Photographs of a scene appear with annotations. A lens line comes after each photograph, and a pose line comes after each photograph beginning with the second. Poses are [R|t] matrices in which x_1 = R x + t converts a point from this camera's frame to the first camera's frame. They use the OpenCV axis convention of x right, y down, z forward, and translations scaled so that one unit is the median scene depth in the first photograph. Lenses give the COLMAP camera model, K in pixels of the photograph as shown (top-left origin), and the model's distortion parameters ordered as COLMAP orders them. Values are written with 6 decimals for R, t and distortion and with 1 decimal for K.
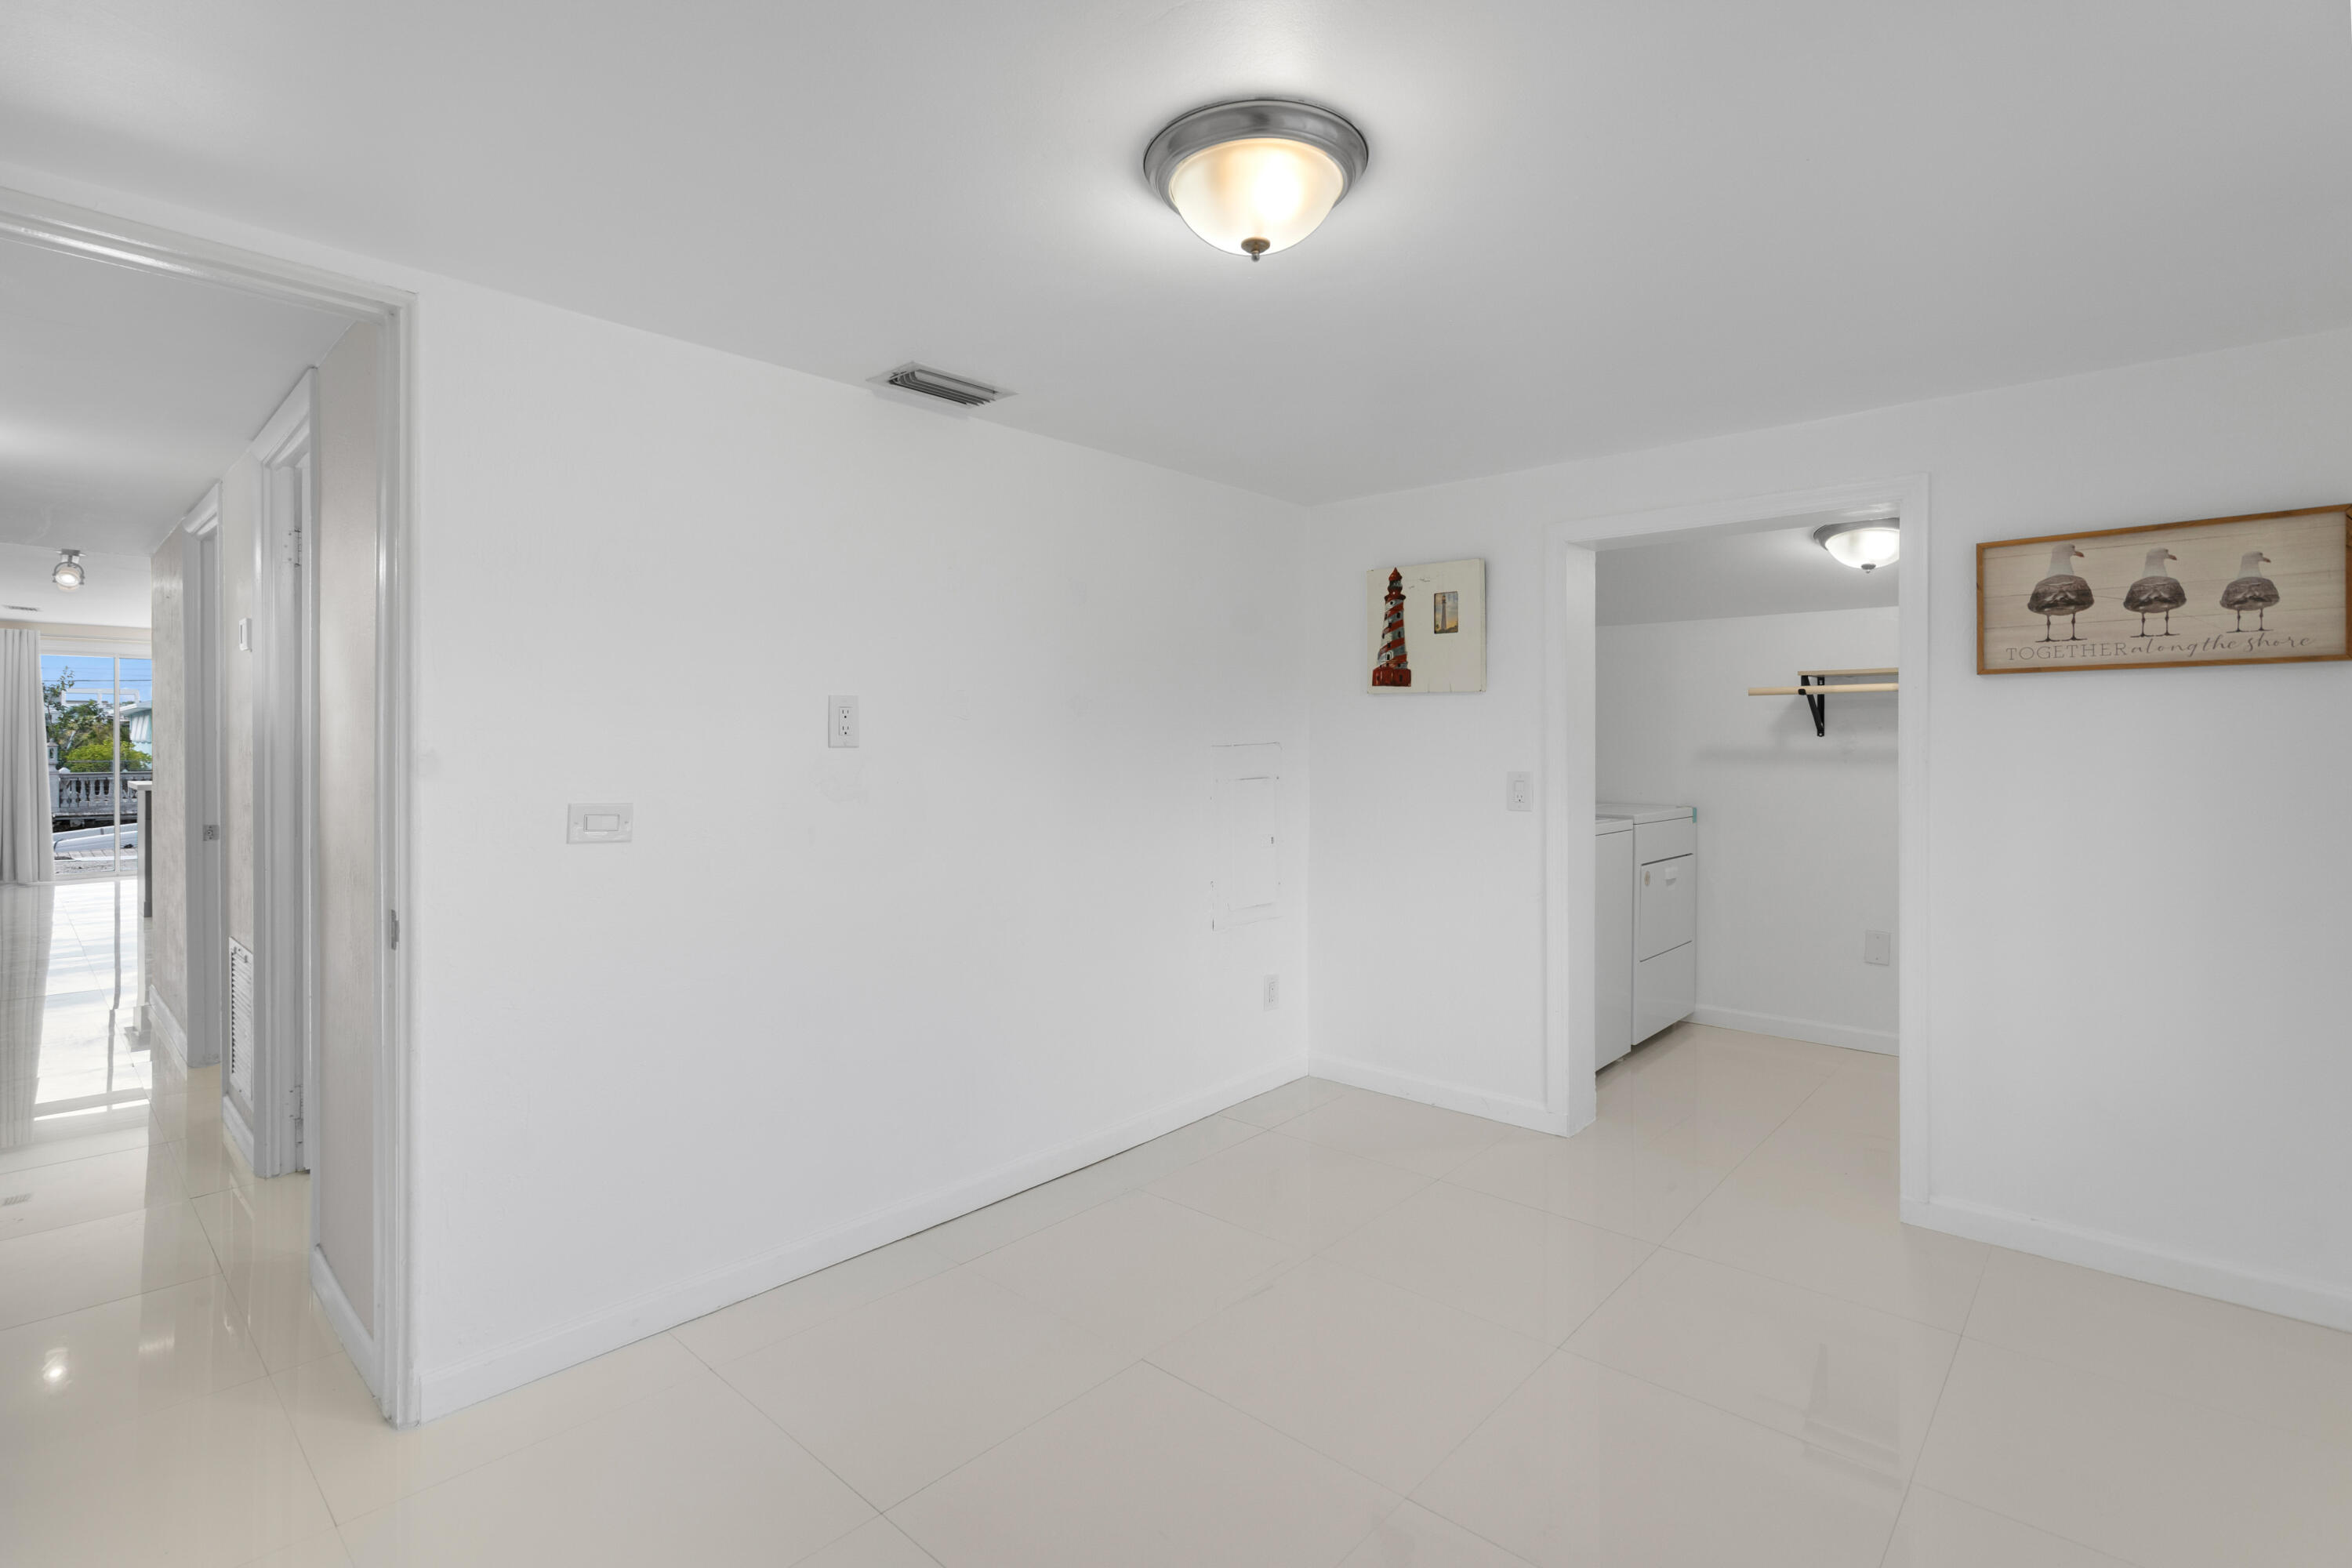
lens RADIAL K [[1083.1, 0, 1196.2], [0, 1083.1, 733.3], [0, 0, 1]] dist [-0.003912, 0.002303]
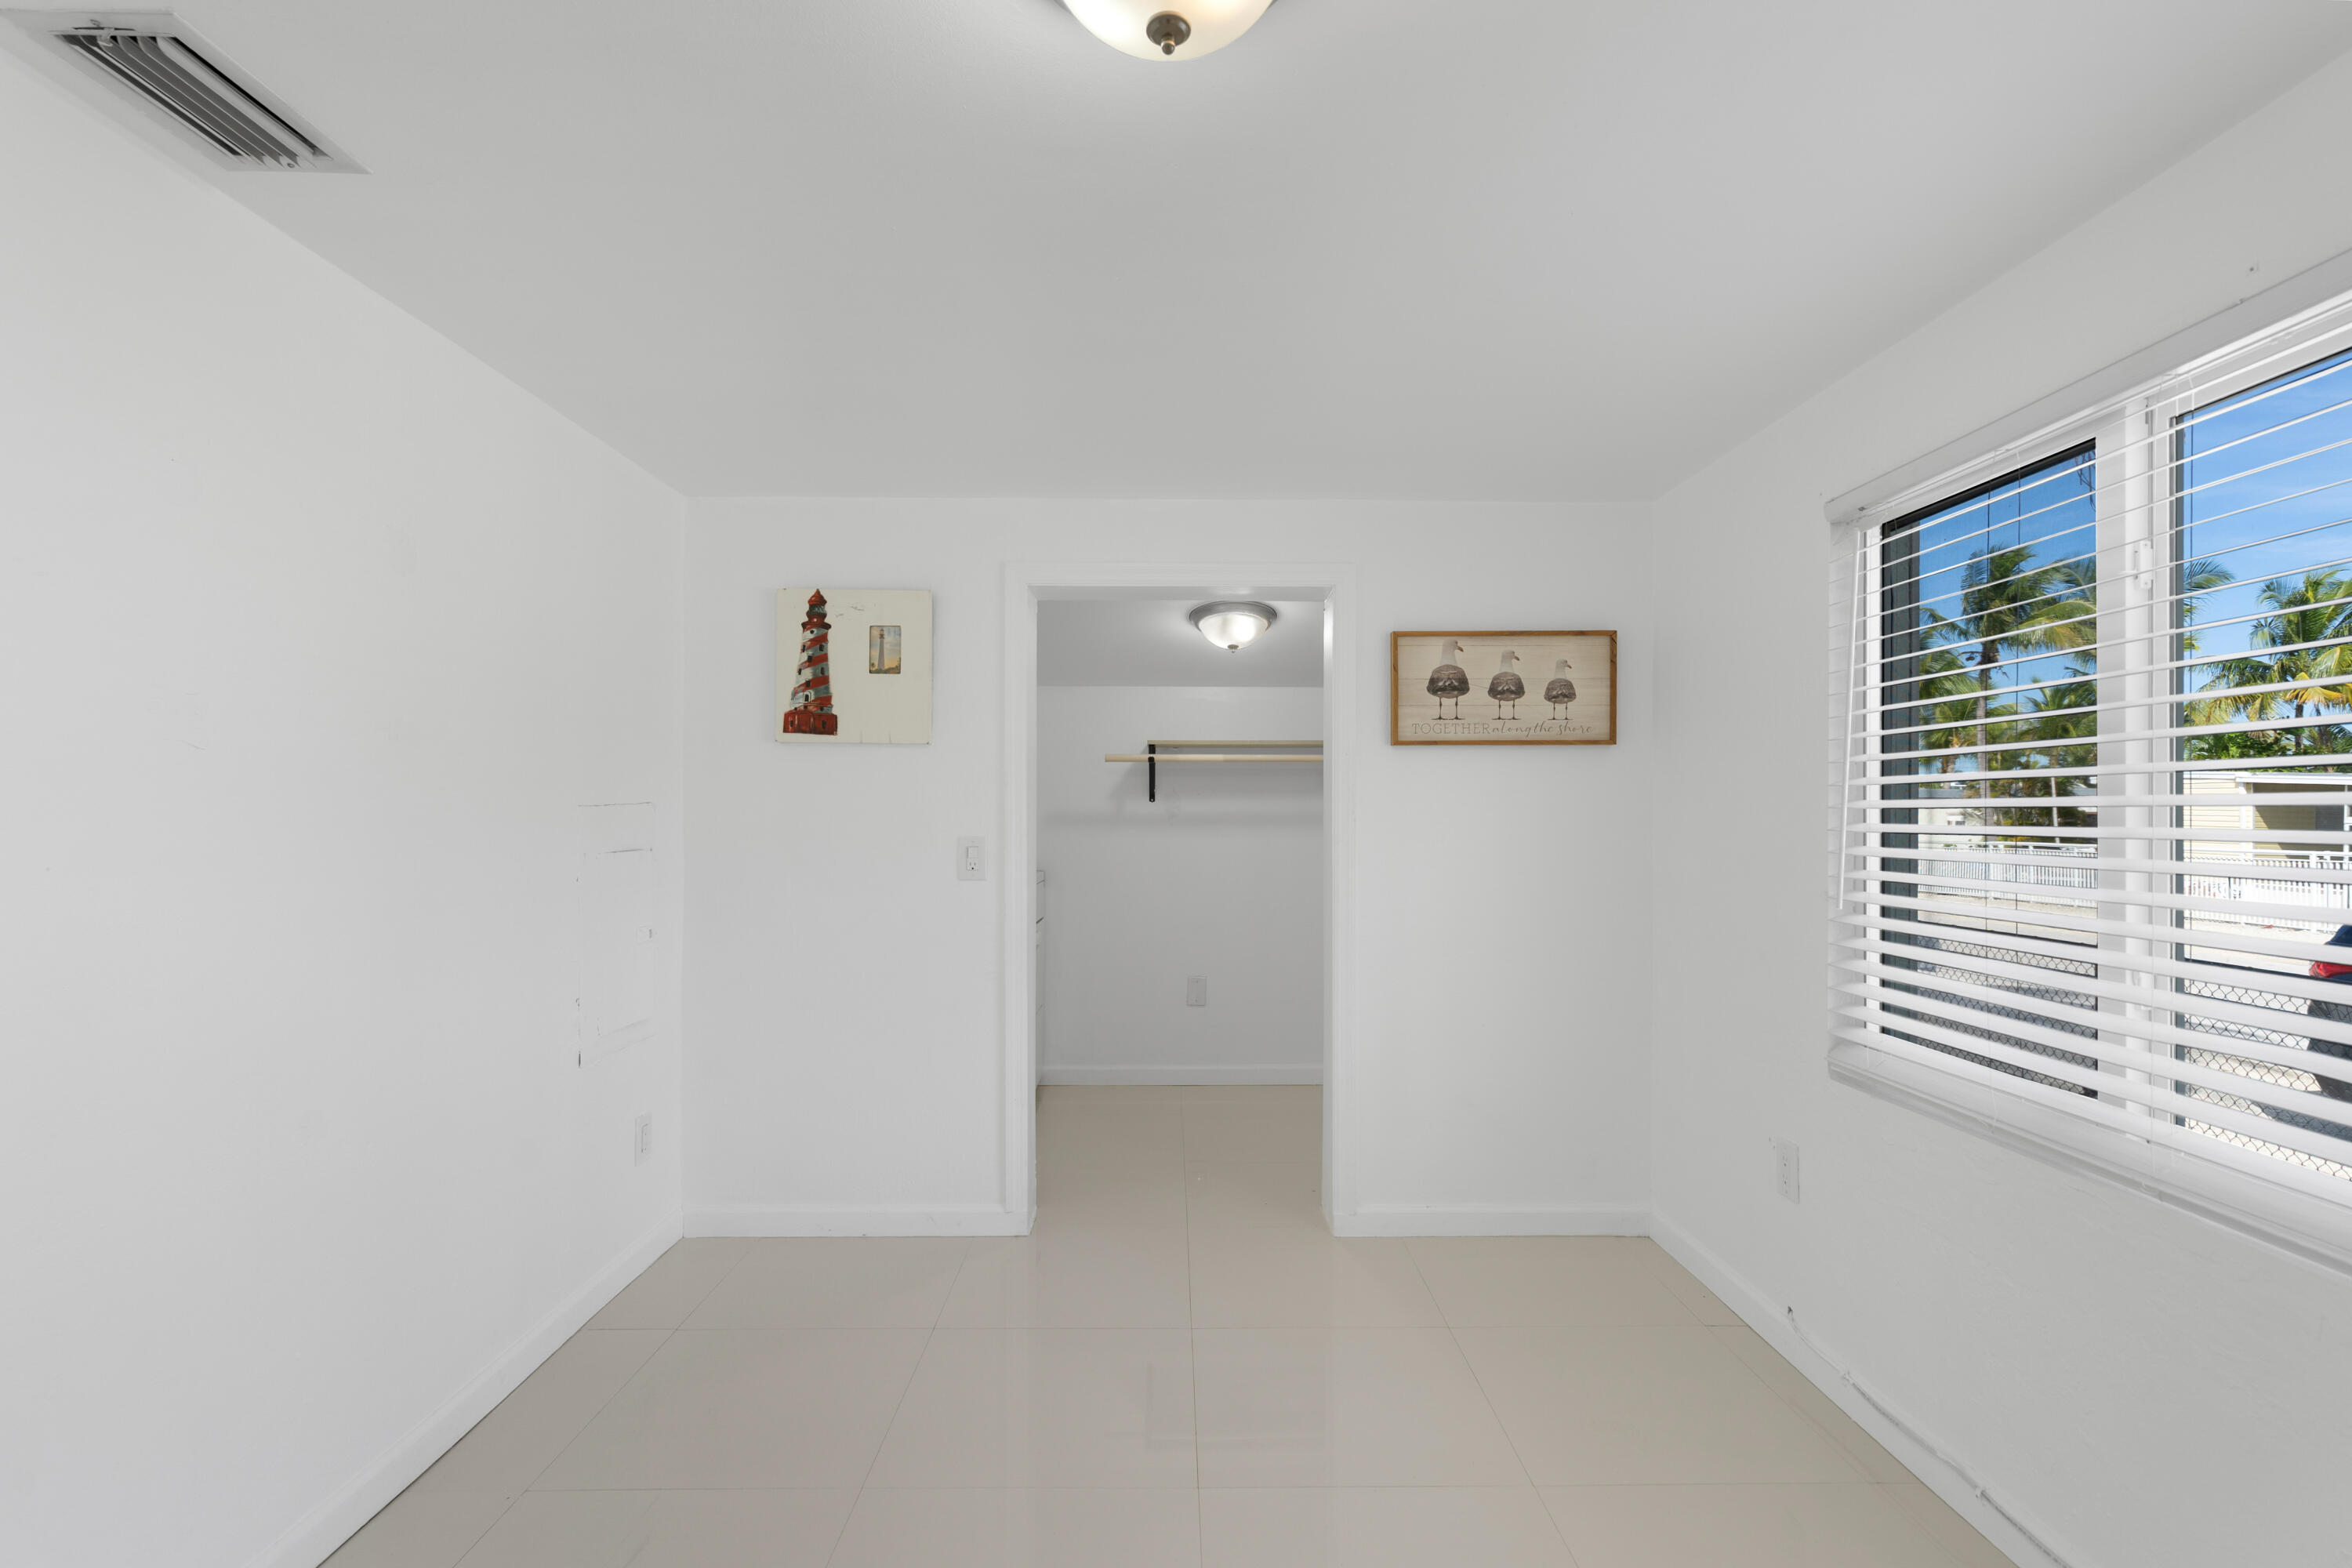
lens RADIAL K [[1083.1, 0, 1170.9], [0, 1083.1, 801.8], [0, 0, 1]] dist [-0.003912, 0.002303]
pose [[0.745869, 0.008720, 0.666036, -0.168967], [-0.007157, 0.999962, -0.005077, 0.010465], [-0.666054, -0.000980, 0.745903, 0.223924]]
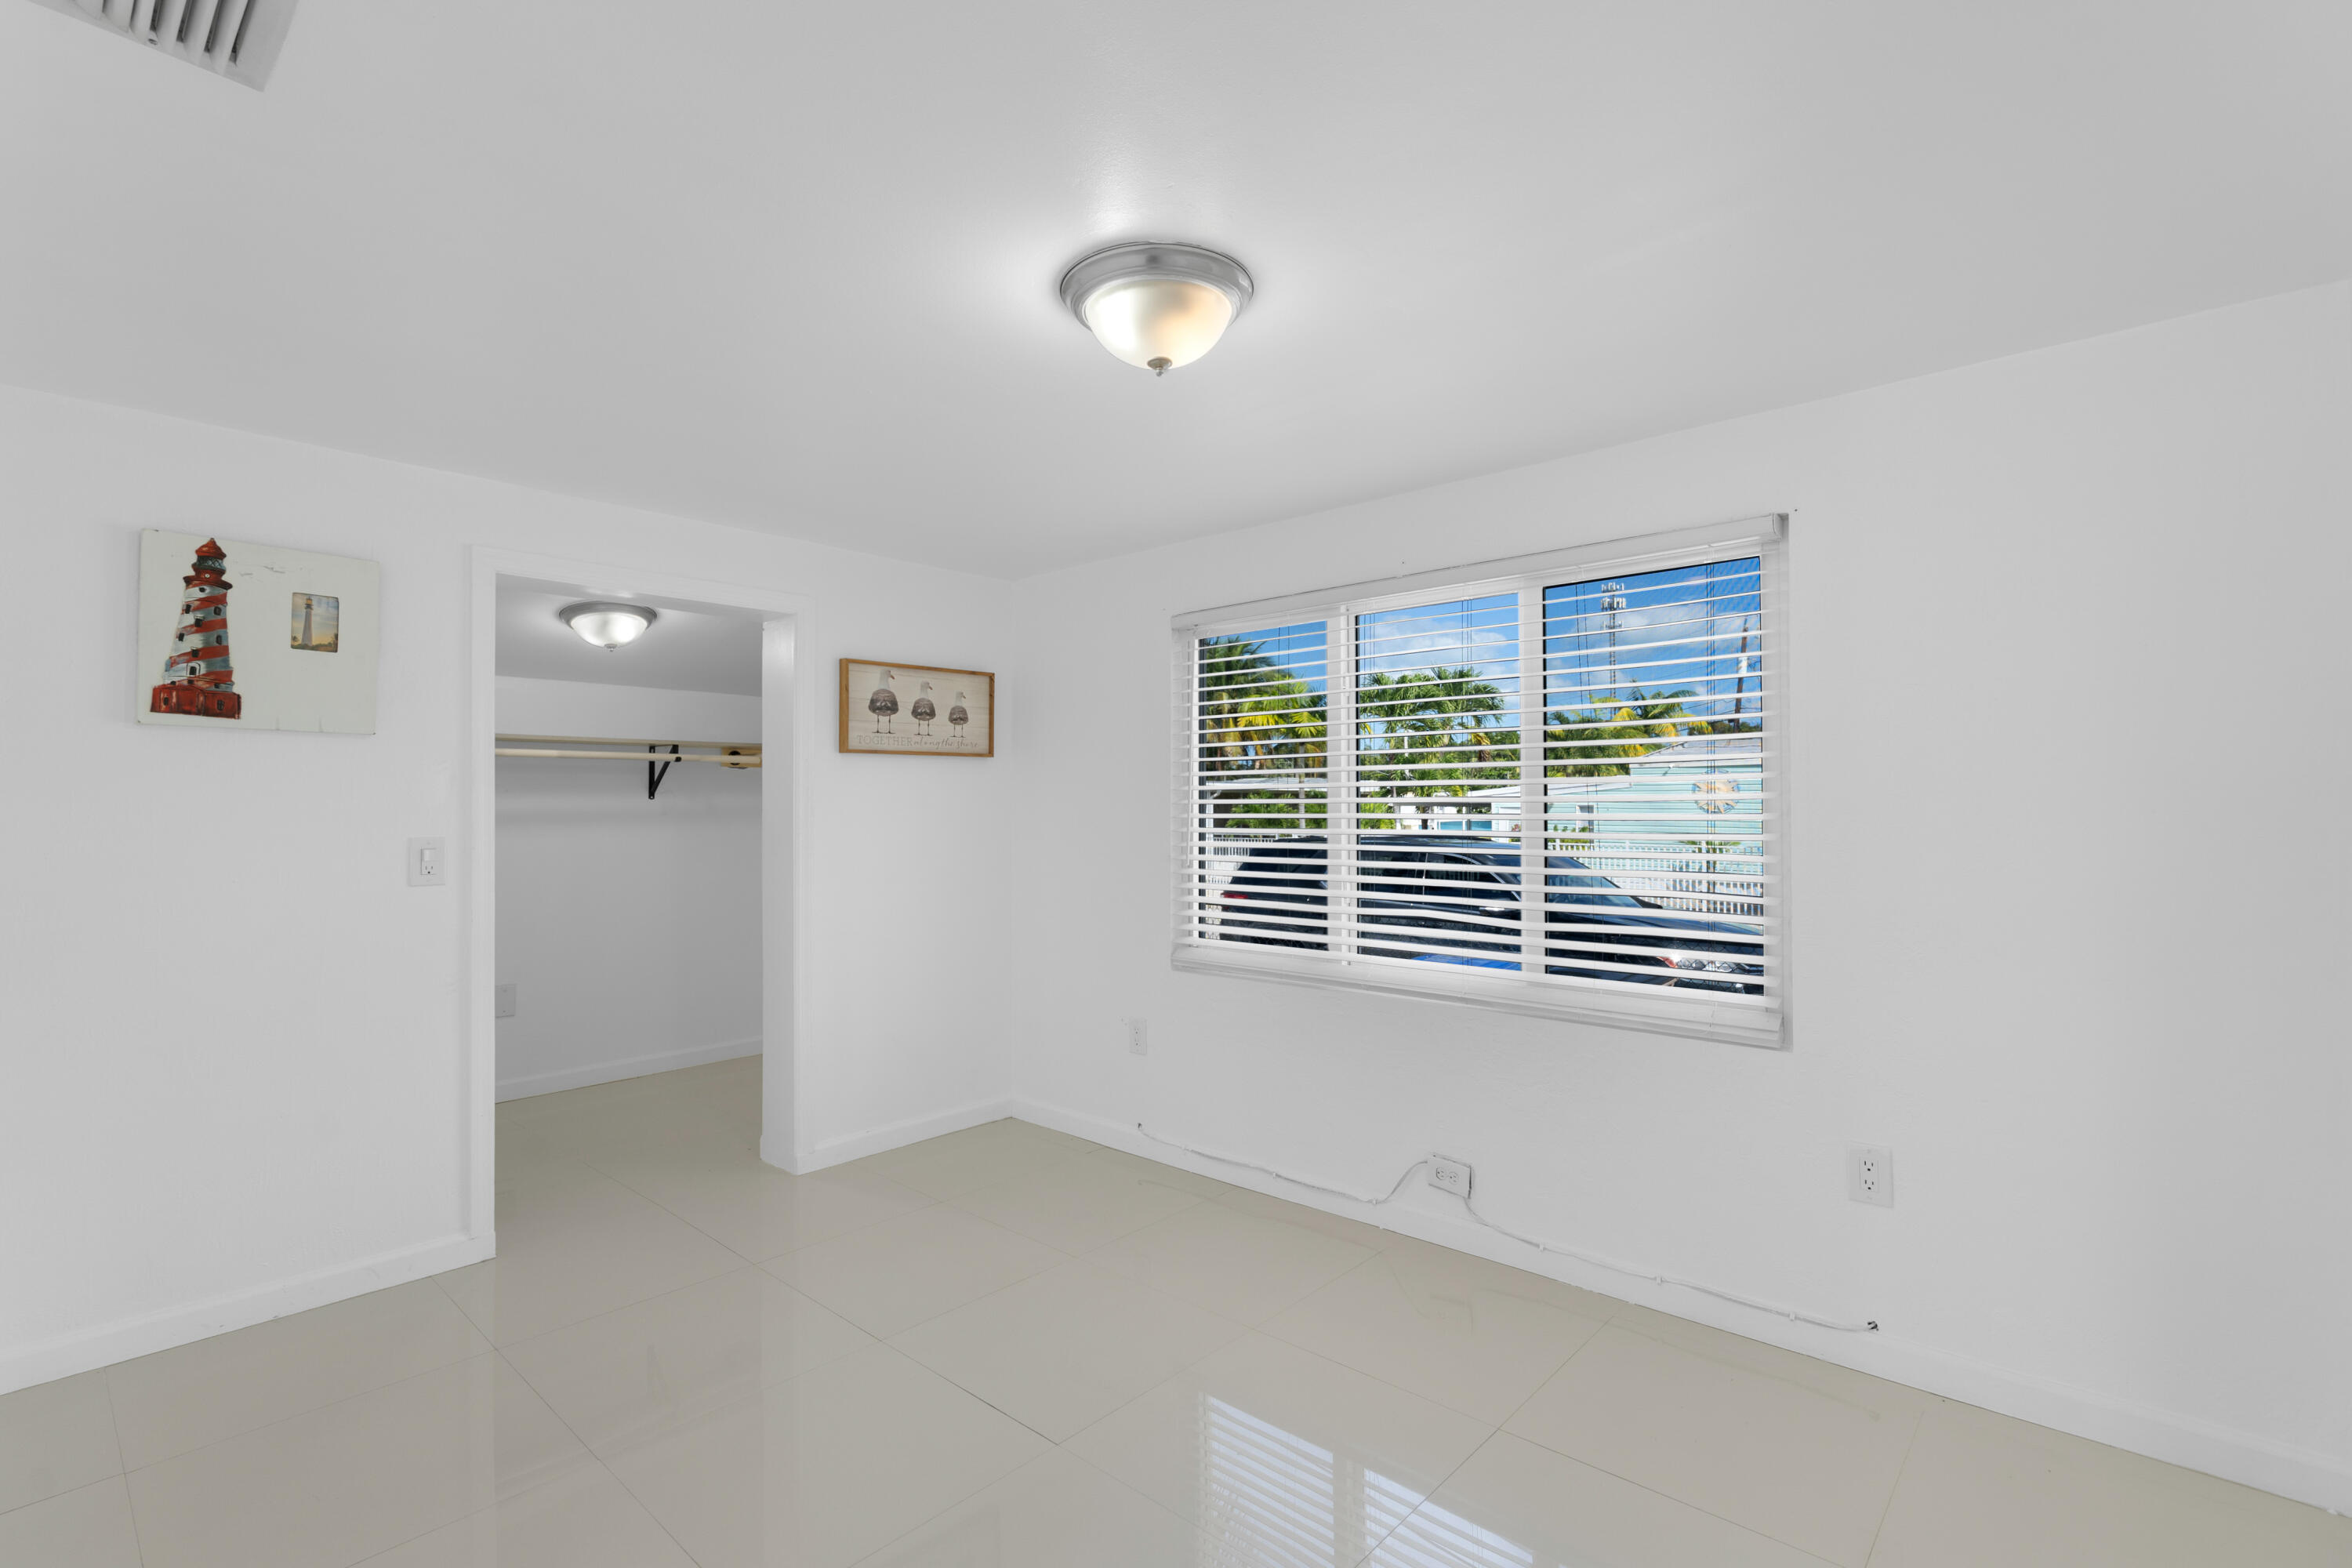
lens RADIAL K [[1083.1, 0, 1188.9], [0, 1083.1, 777.7], [0, 0, 1]] dist [-0.003912, 0.002303]
pose [[0.006976, 0.027699, 0.999592, -0.499135], [-0.003140, 0.999612, -0.027677, 0.011341], [-0.999971, -0.002946, 0.007061, 0.415428]]
